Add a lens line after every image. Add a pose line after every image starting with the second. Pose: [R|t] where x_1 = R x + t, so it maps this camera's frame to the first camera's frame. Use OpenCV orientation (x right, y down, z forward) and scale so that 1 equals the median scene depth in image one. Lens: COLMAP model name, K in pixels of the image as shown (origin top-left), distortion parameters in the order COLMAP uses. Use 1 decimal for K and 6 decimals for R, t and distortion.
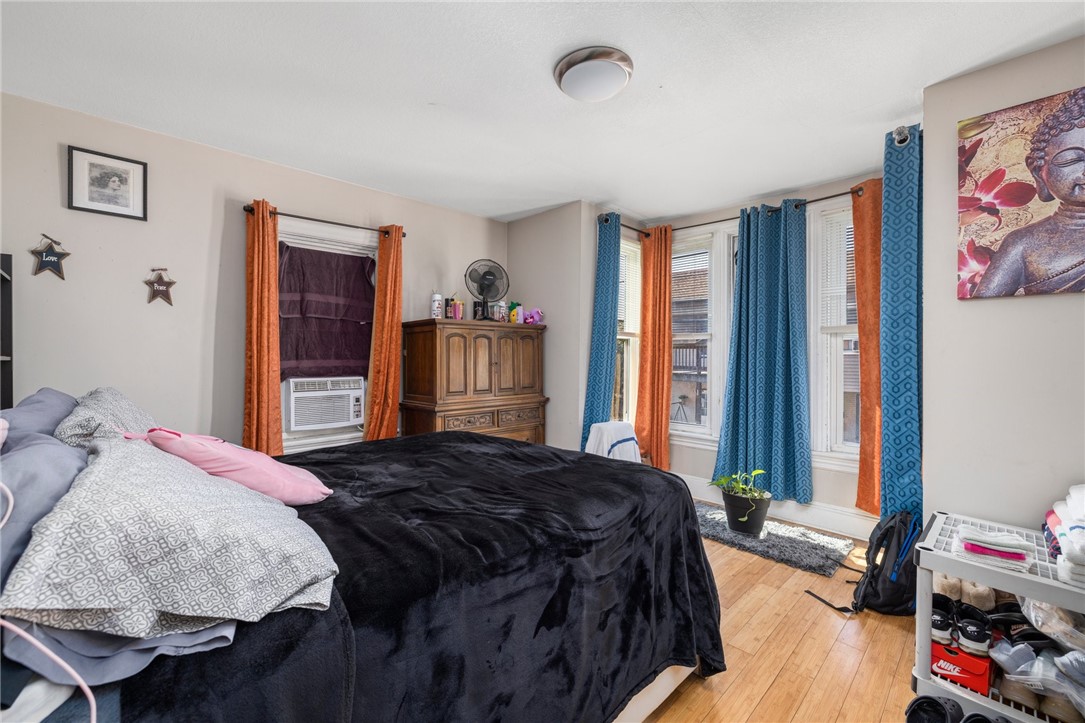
lens RADIAL K [[456.5, 0, 535.3], [0, 456.5, 361.4], [0, 0, 1]] dist [-0.001189, 0.000405]
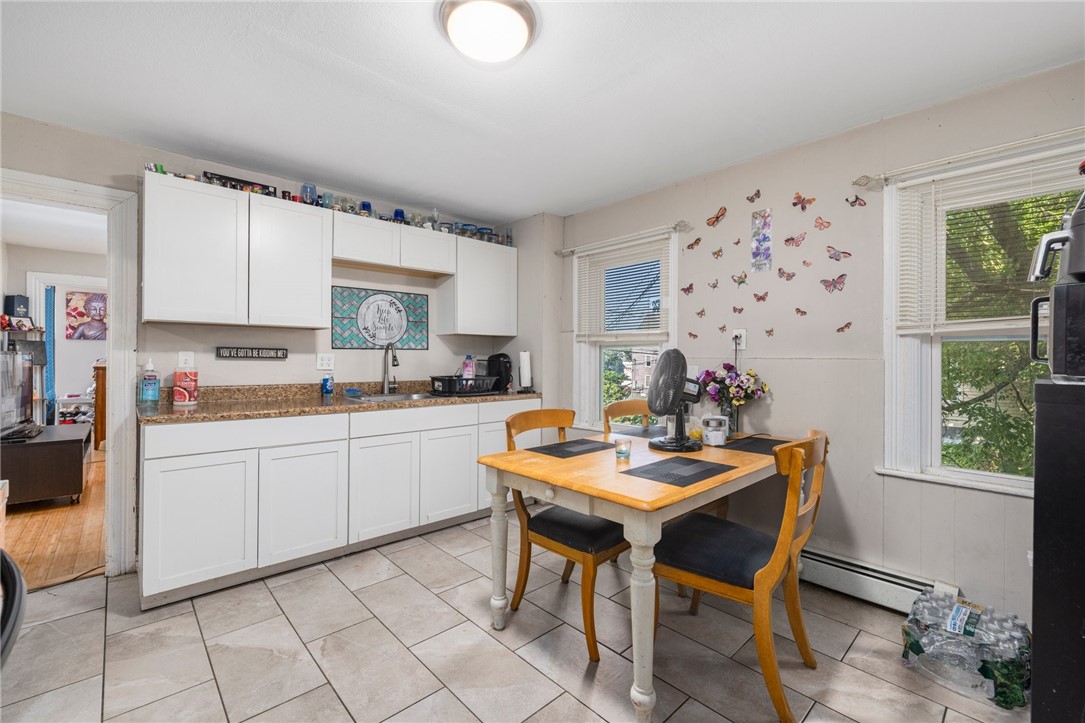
lens RADIAL K [[456.5, 0, 533.6], [0, 456.5, 361.0], [0, 0, 1]] dist [-0.001189, 0.000405]
pose [[0.033220, -0.007378, 0.999421, -2.820798], [-0.004293, 0.999962, 0.007524, 0.001704], [-0.999439, -0.004540, 0.033187, -3.106540]]
